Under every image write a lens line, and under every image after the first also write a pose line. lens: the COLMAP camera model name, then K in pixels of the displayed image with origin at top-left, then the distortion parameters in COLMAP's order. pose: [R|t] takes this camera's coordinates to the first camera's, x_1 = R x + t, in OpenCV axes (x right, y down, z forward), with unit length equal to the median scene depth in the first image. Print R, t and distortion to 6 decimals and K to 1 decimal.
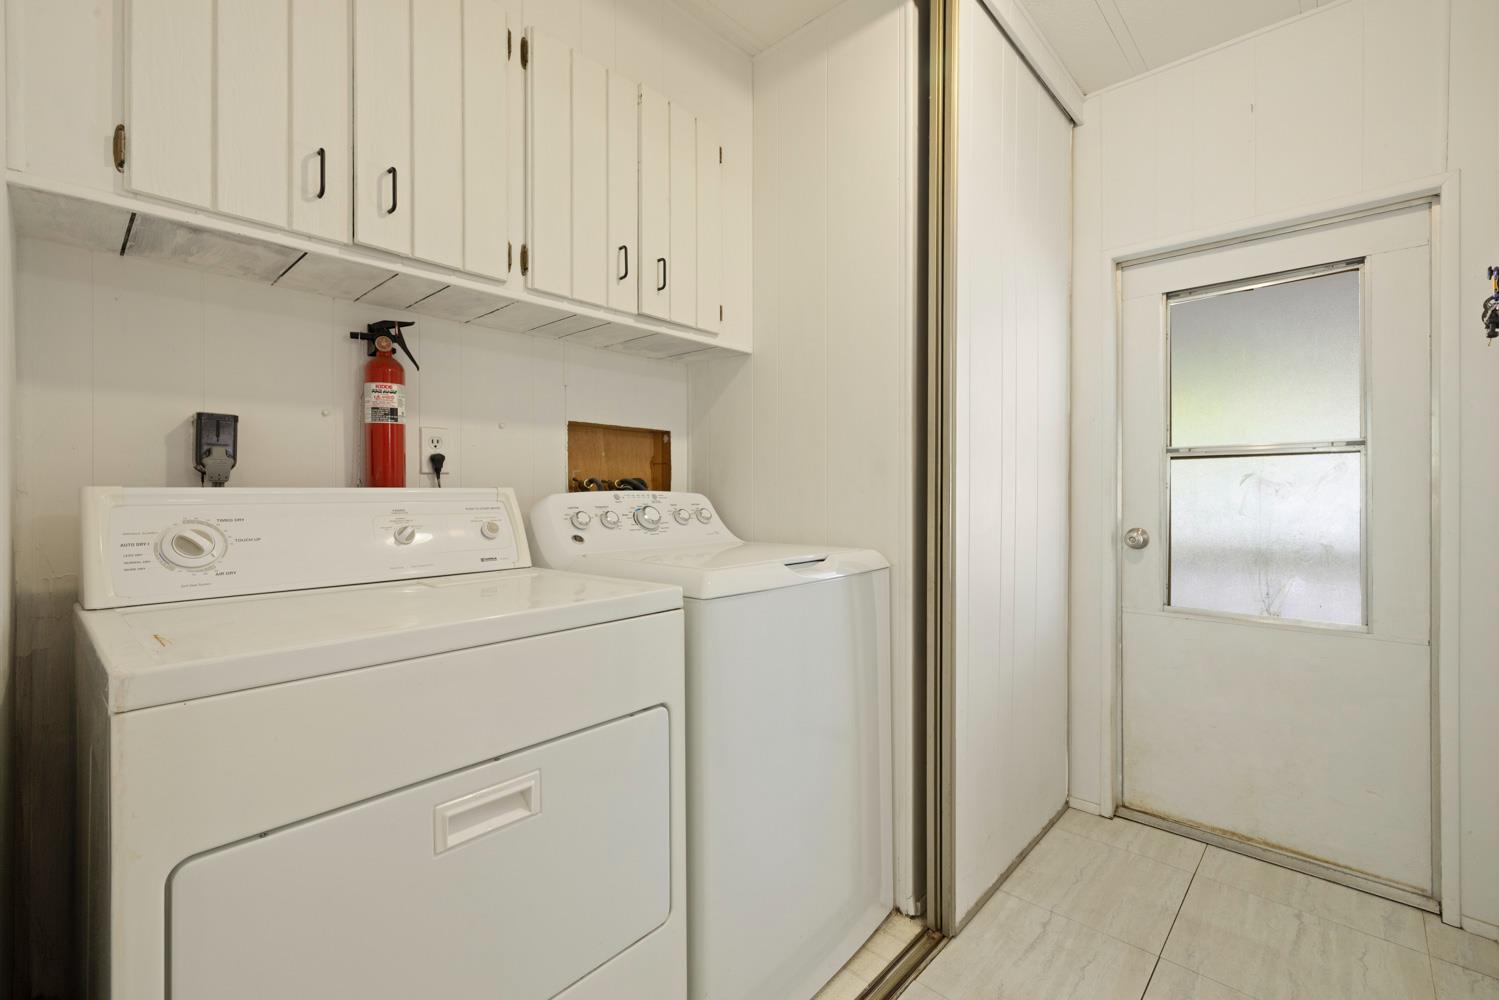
lens RADIAL K [[647.5, 0, 745.4], [0, 647.5, 494.6], [0, 0, 1]] dist [0.003474, 0.000540]
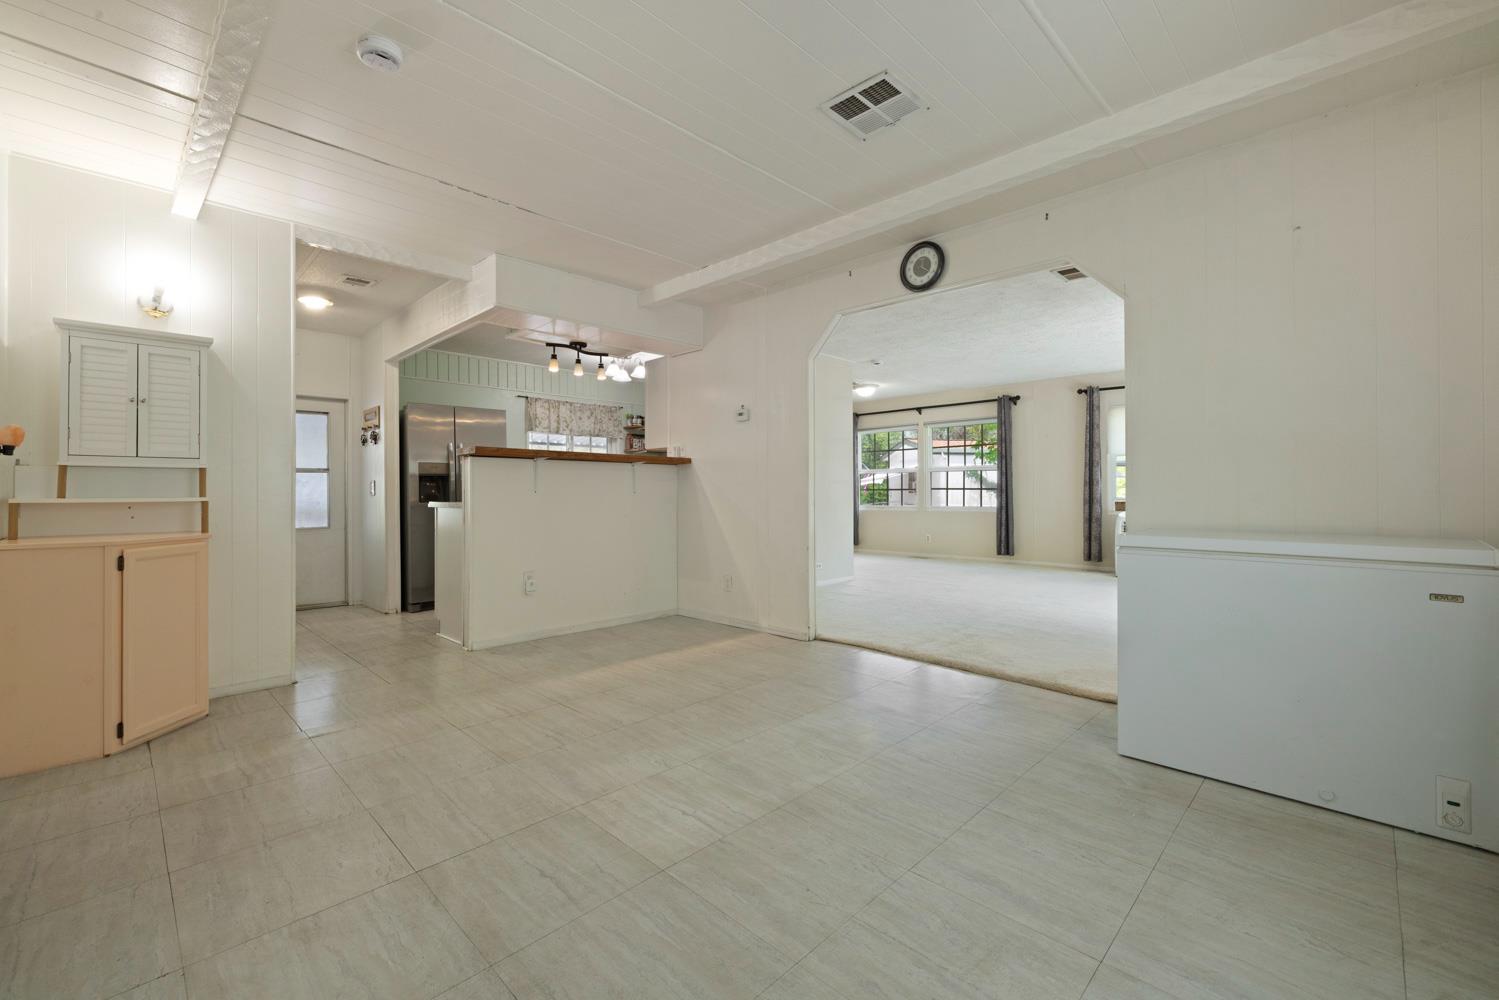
lens RADIAL K [[629.8, 0, 745.1], [0, 629.8, 489.4], [0, 0, 1]] dist [-0.001065, 0.000438]
pose [[0.032642, 0.005462, 0.999452, -2.693341], [0.023430, 0.999706, -0.006229, 0.104729], [-0.999192, 0.023621, 0.032505, -1.388221]]
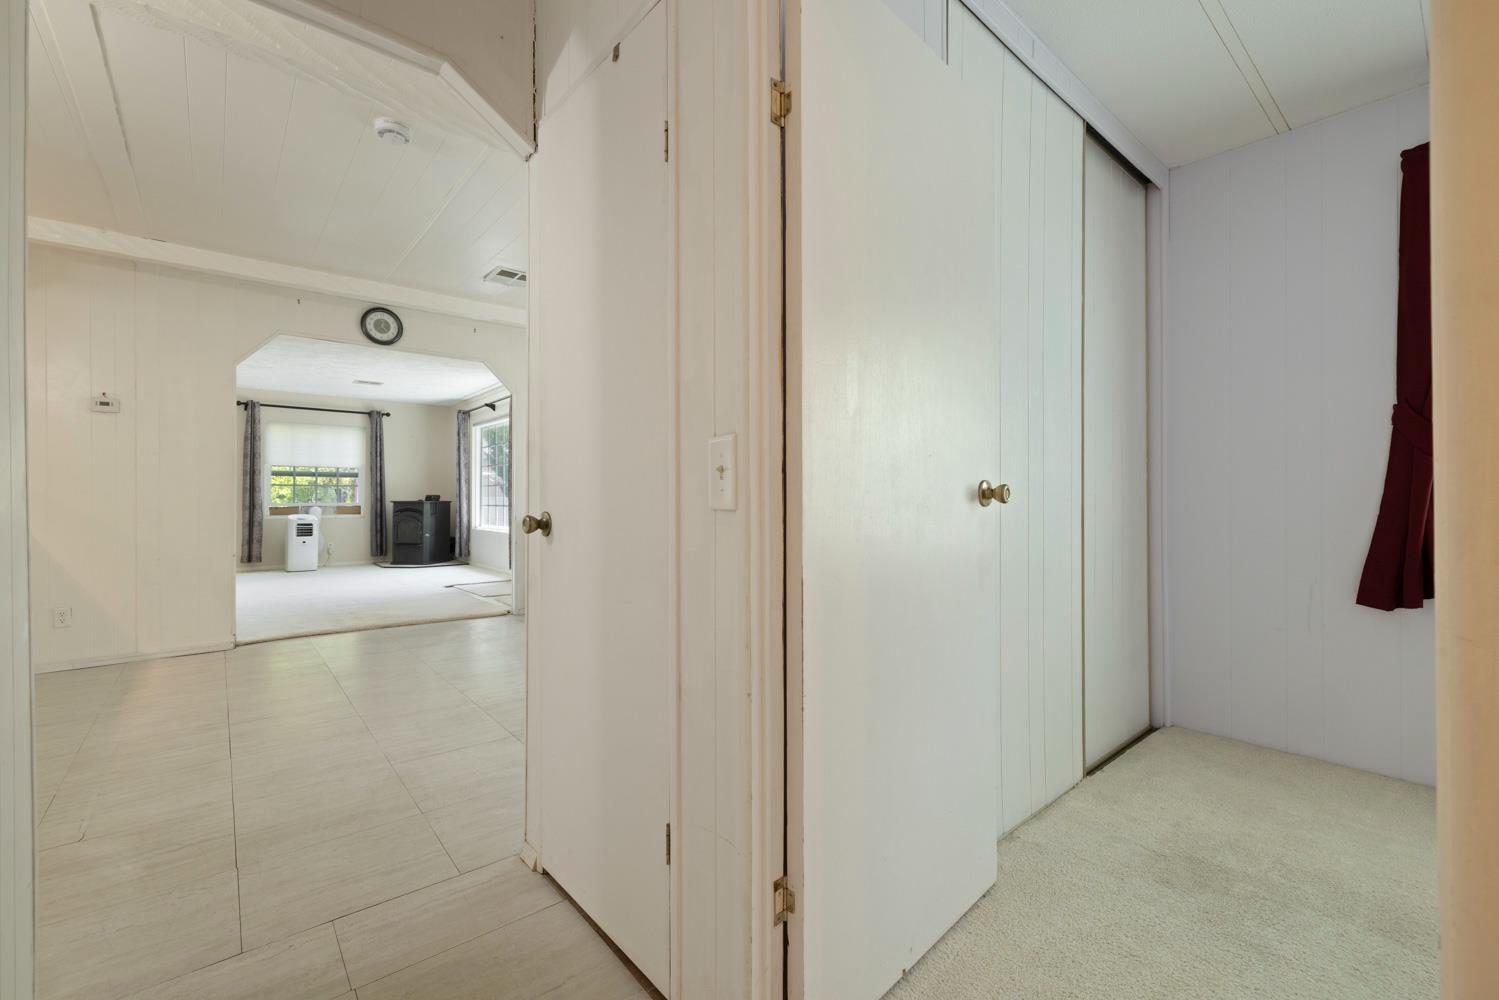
lens RADIAL K [[627.1, 0, 747.5], [0, 627.1, 493.3], [0, 0, 1]] dist [-0.004087, -0.000475]
pose [[-0.992851, 0.006051, 0.119206, -2.458649], [0.008275, 0.999801, 0.018175, 0.050727], [-0.119072, 0.019031, -0.992703, 0.940115]]
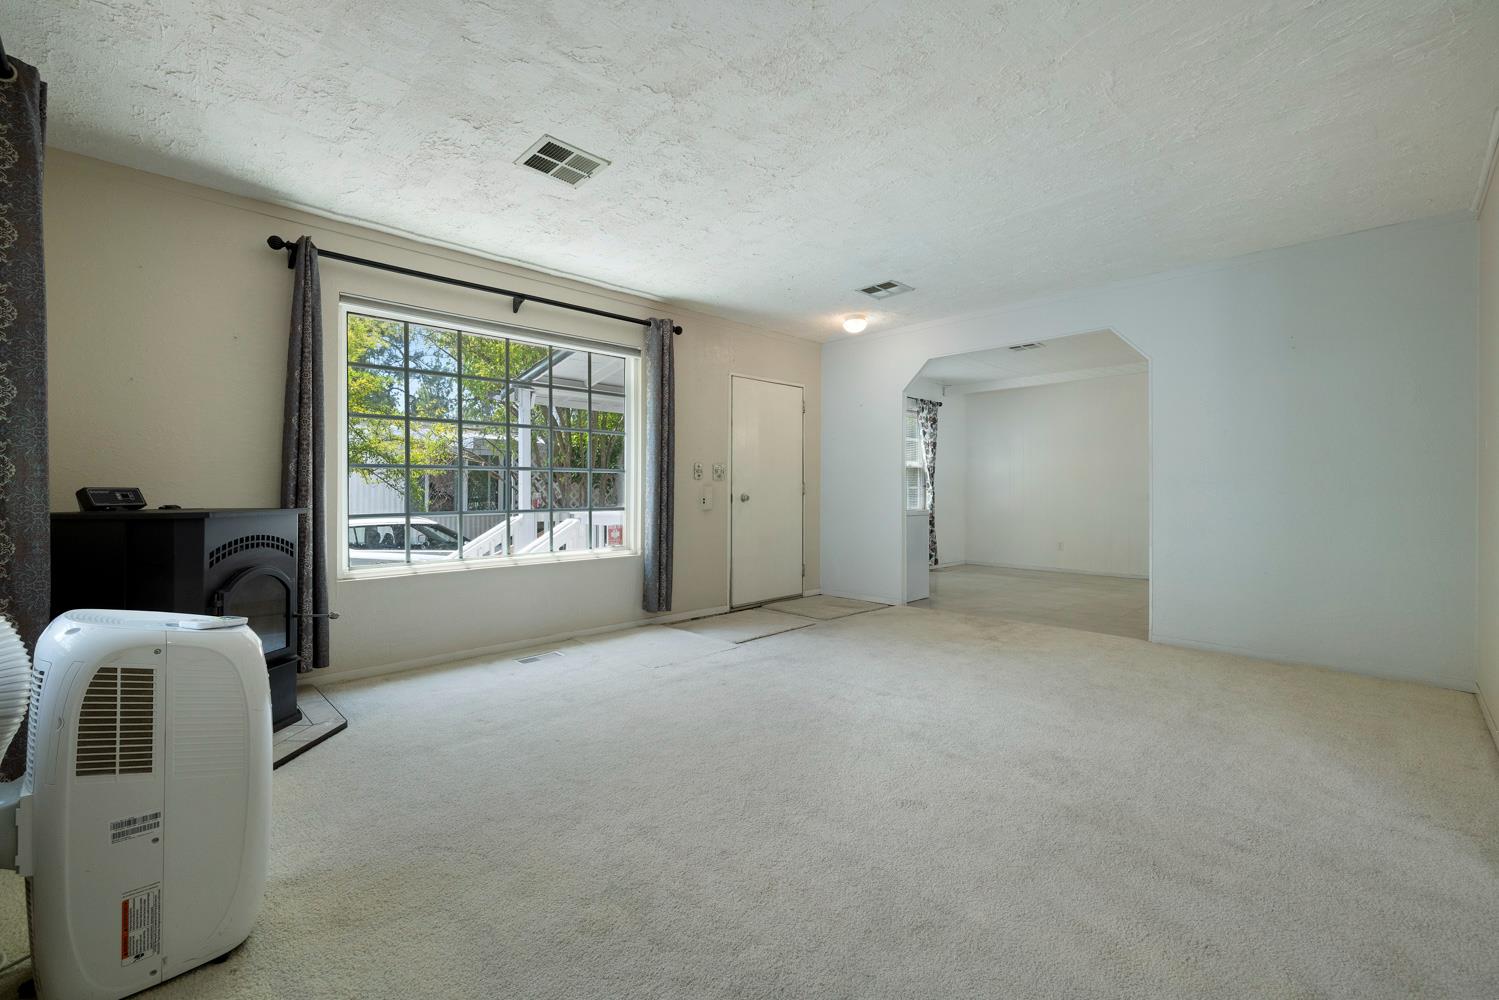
lens RADIAL K [[629.8, 0, 745.1], [0, 629.8, 489.4], [0, 0, 1]] dist [-0.001065, 0.000438]
pose [[-0.052698, 0.002713, -0.998607, 3.121900], [-0.022773, 0.999733, 0.003917, 0.113991], [0.998351, 0.022947, -0.052622, -3.281639]]
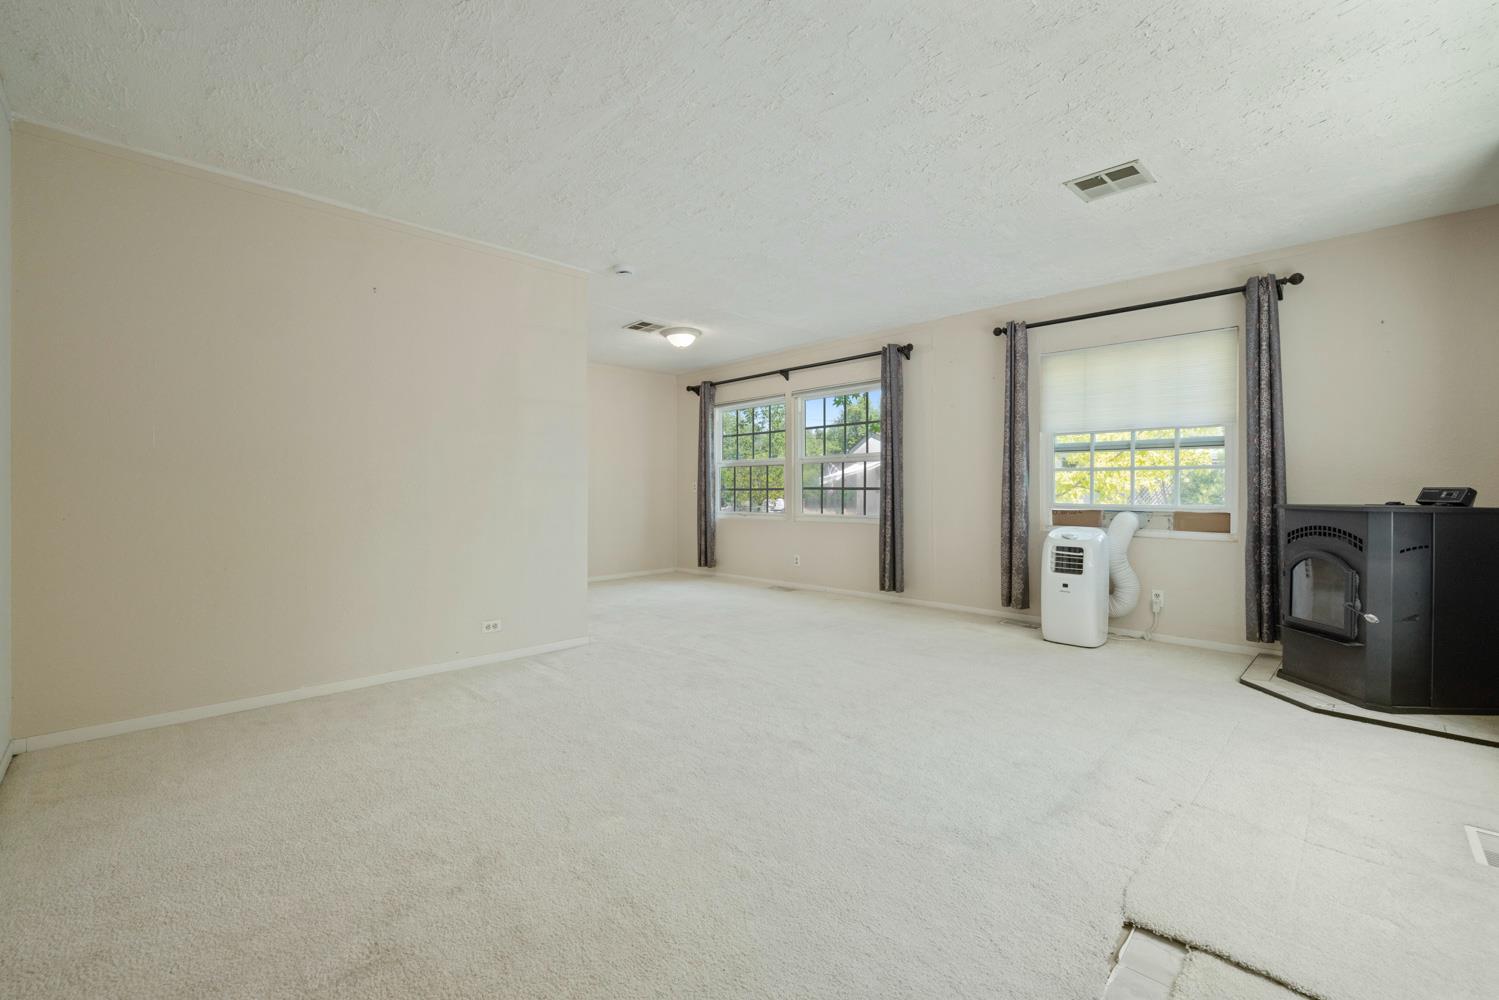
lens RADIAL K [[628.4, 0, 747.2], [0, 628.4, 497.3], [0, 0, 1]] dist [-0.000073, -0.000072]
pose [[0.048124, -0.004480, 0.998831, -0.643662], [0.018326, 0.999826, 0.003601, 0.138807], [-0.998673, 0.018131, 0.048198, -2.888985]]
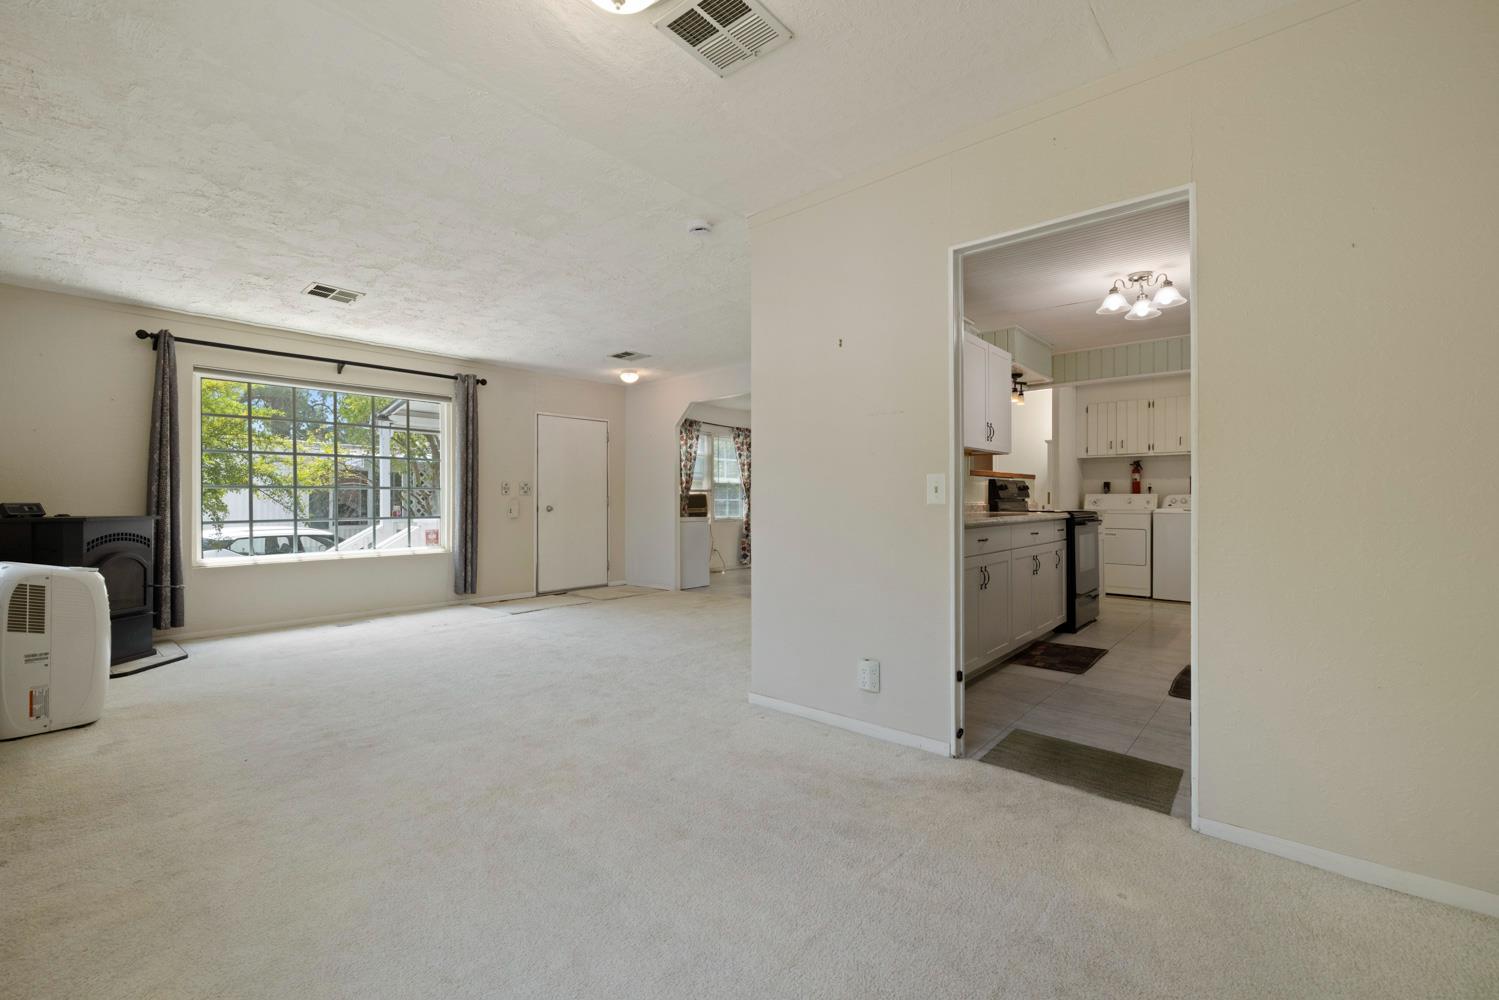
lens RADIAL K [[626.4, 0, 745.4], [0, 626.4, 499.6], [0, 0, 1]] dist [0.002129, -0.000495]
pose [[0.020494, -0.001388, -0.999789, 4.198834], [-0.017282, 0.999849, -0.001742, 0.093314], [0.999641, 0.017314, 0.020467, -2.107334]]
